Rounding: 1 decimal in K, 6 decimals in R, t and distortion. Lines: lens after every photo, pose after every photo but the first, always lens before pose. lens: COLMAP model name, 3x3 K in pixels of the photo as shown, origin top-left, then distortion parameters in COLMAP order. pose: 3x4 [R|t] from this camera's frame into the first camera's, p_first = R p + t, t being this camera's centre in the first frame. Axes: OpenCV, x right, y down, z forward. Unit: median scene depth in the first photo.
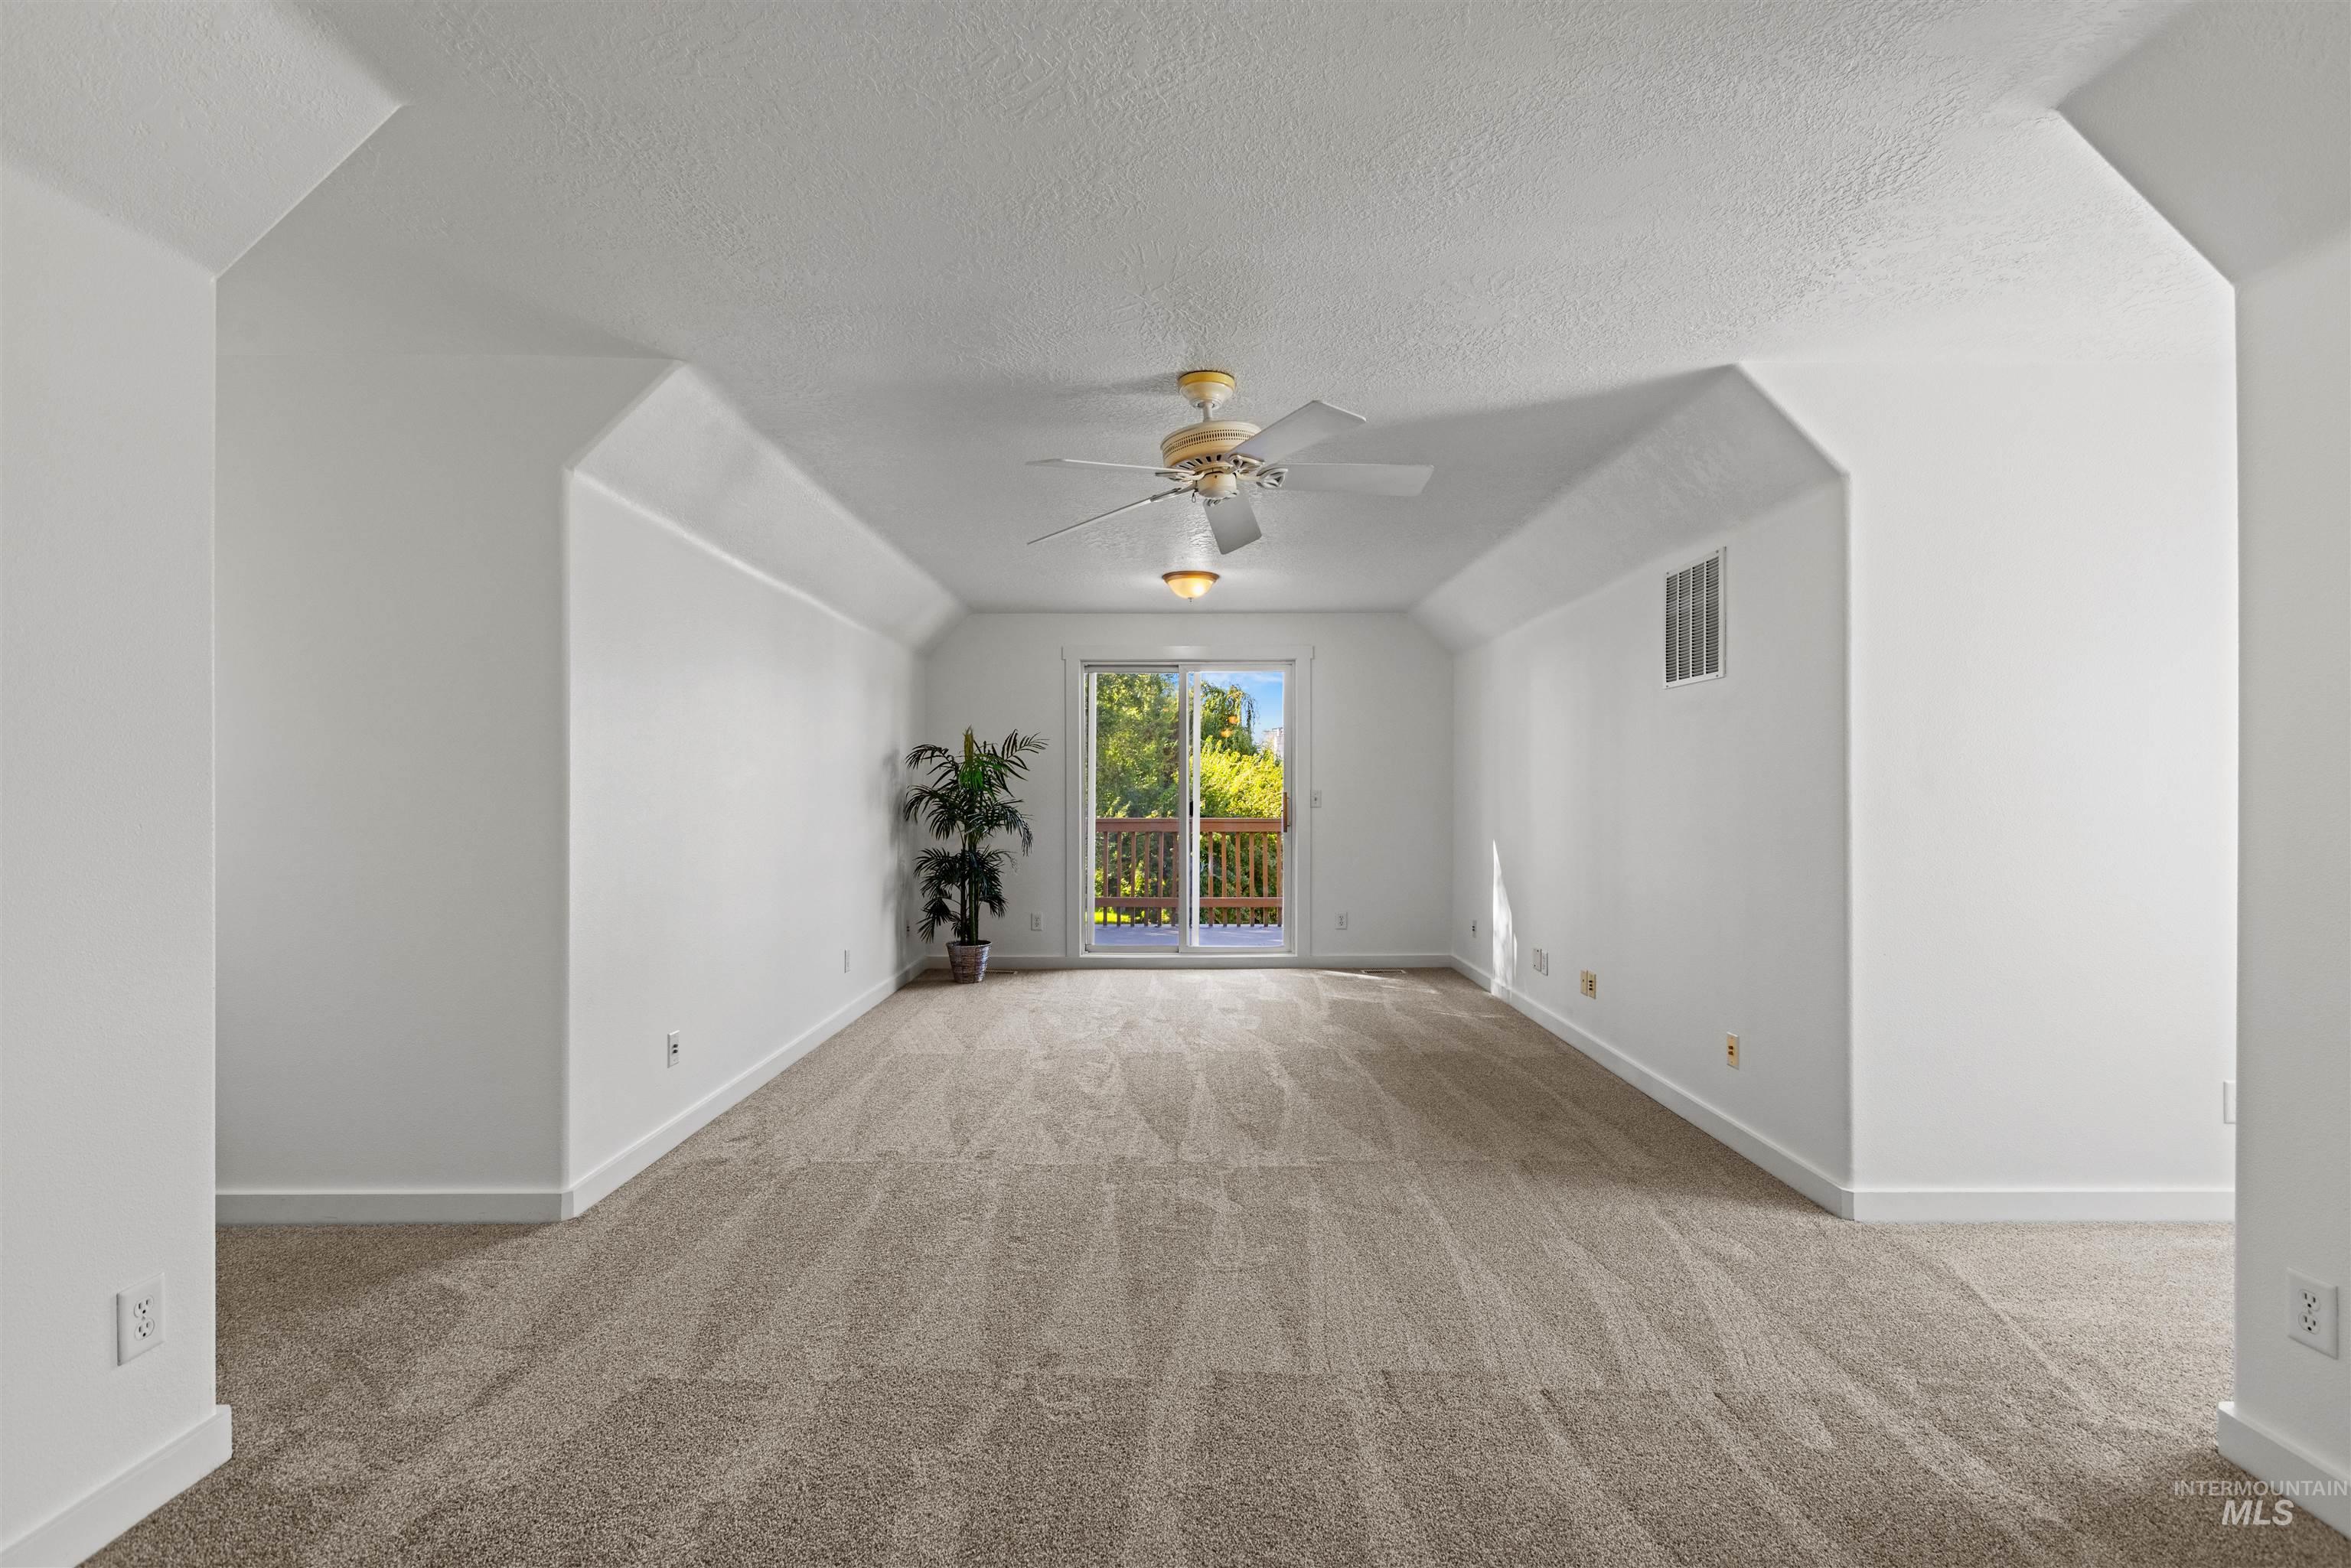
lens RADIAL K [[1069.1, 0, 1179.4], [0, 1069.1, 795.5], [0, 0, 1]] dist [0.003645, -0.000174]
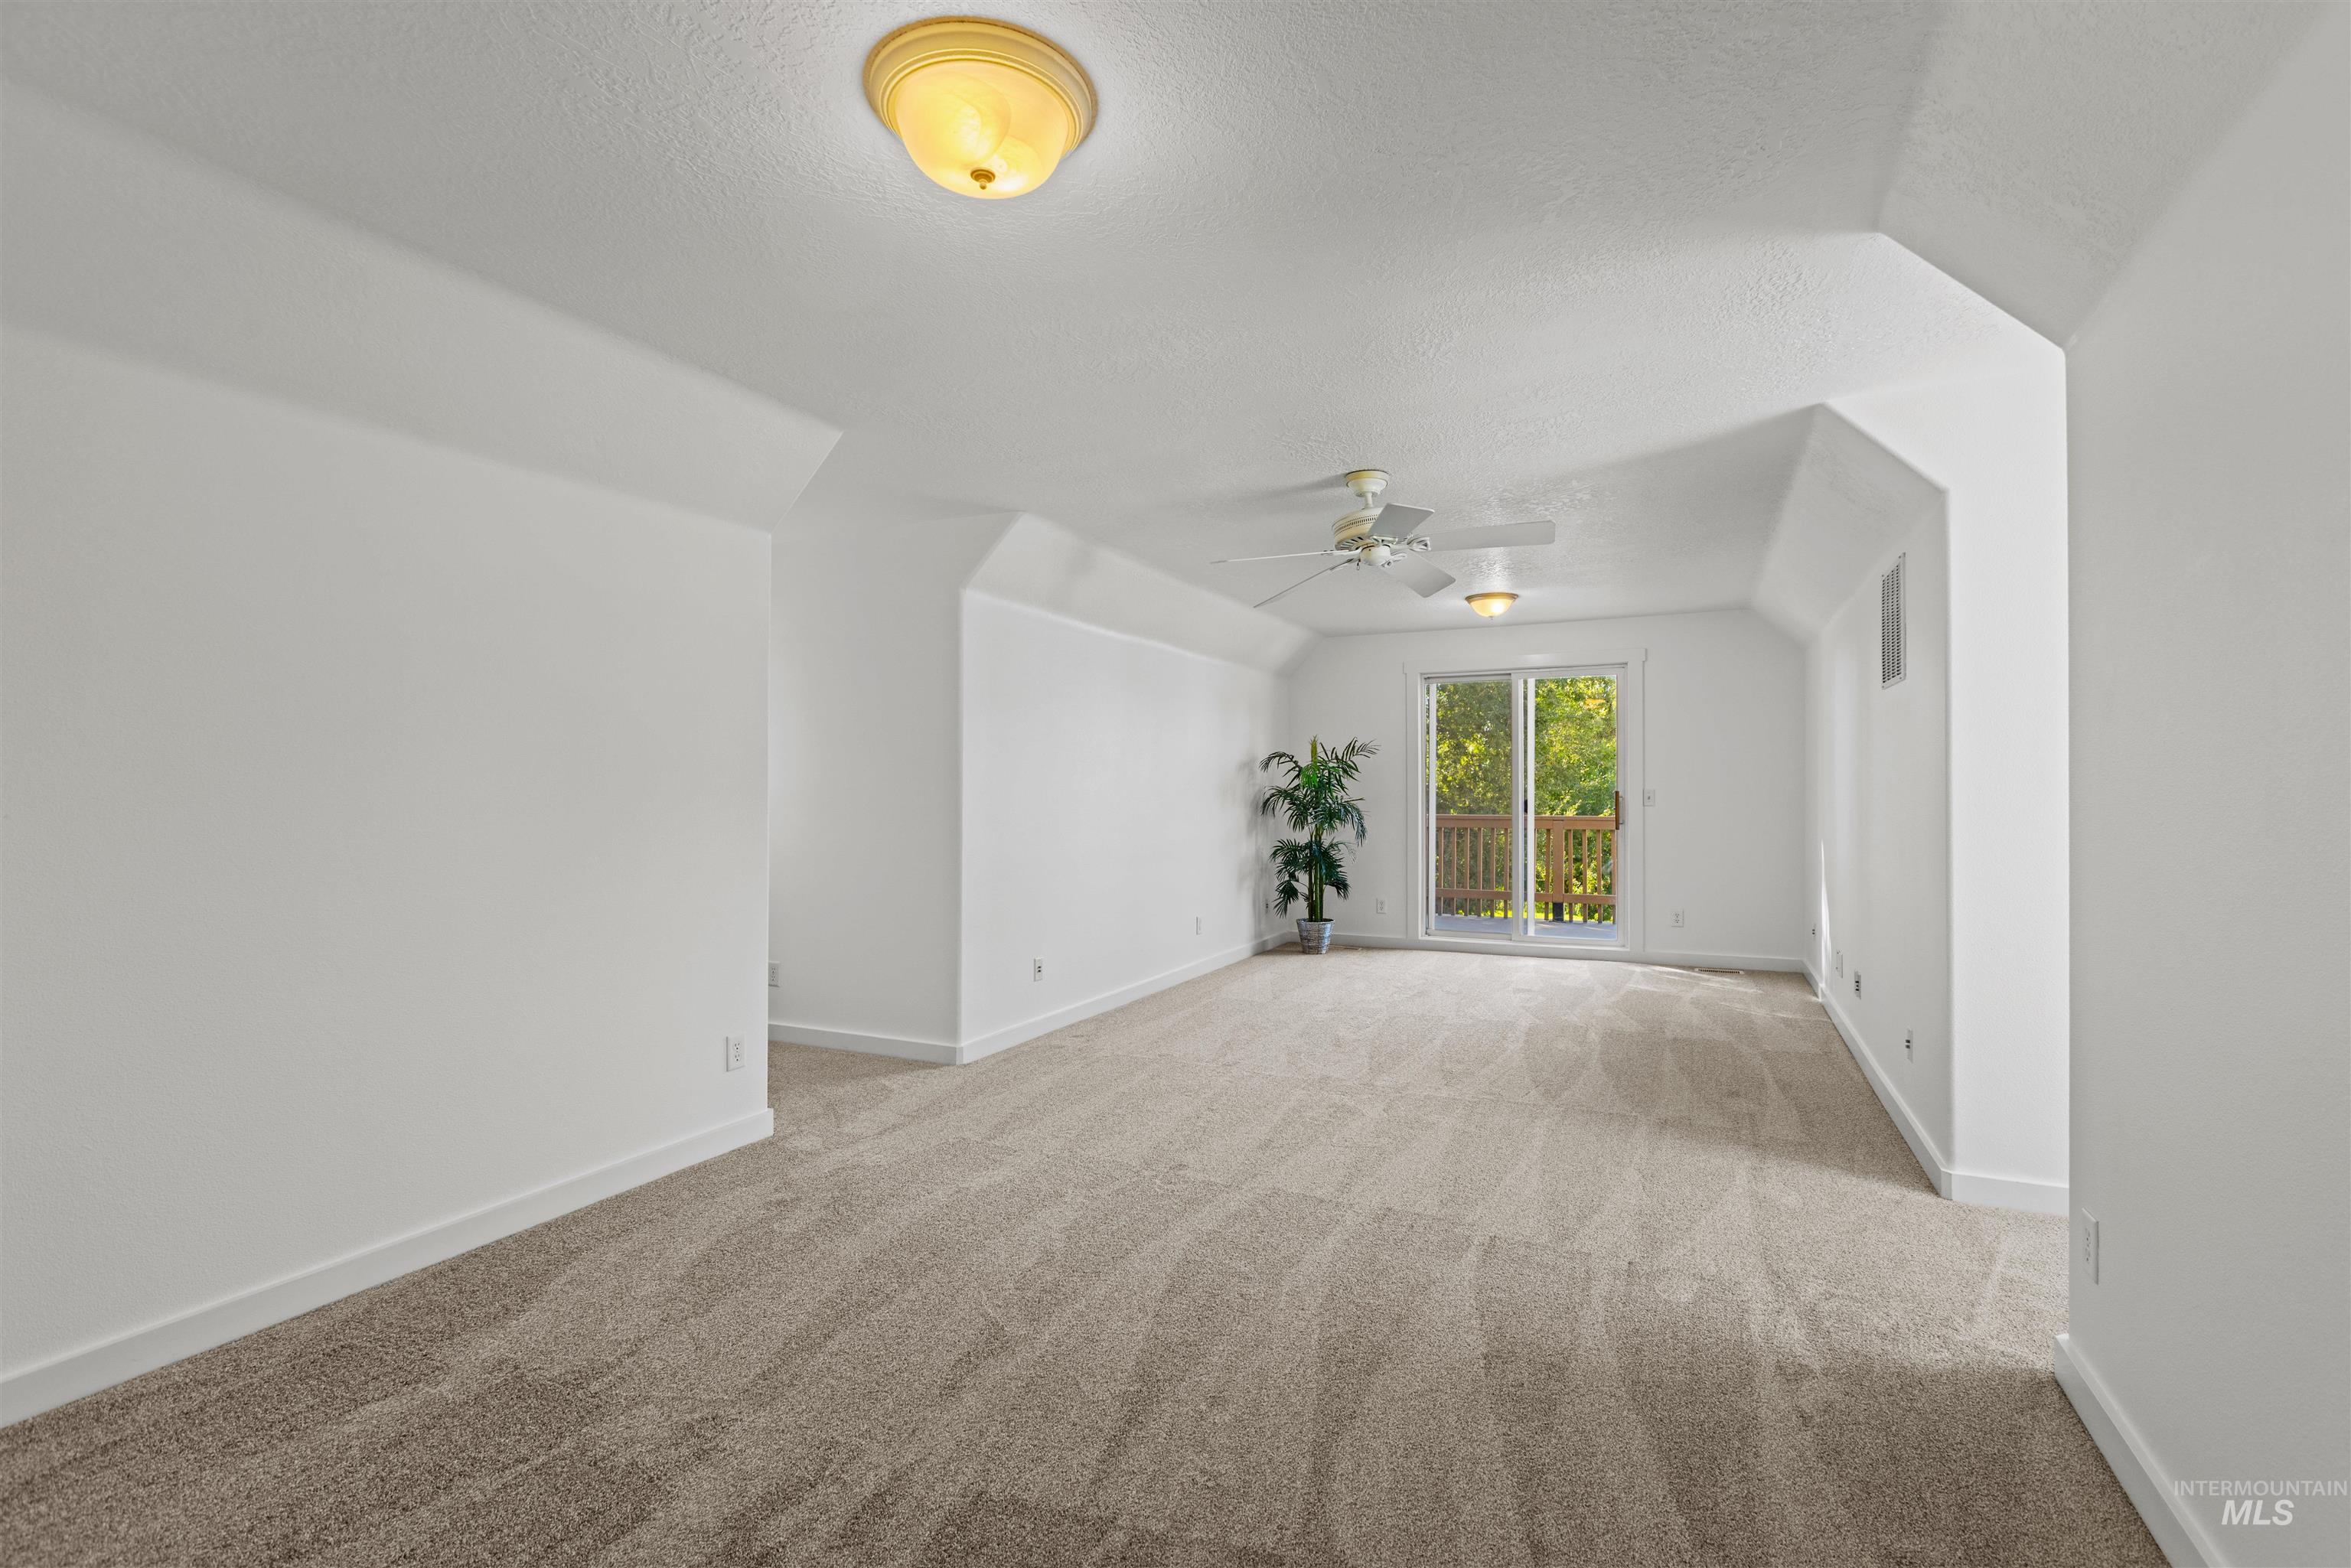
lens RADIAL K [[1069.1, 0, 1172.6], [0, 1069.1, 781.0], [0, 0, 1]] dist [0.003645, -0.000174]
pose [[0.897918, -0.006327, -0.440118, 0.386926], [0.001206, 0.999928, -0.011913, -0.002543], [0.440162, 0.010166, 0.897861, -0.267531]]
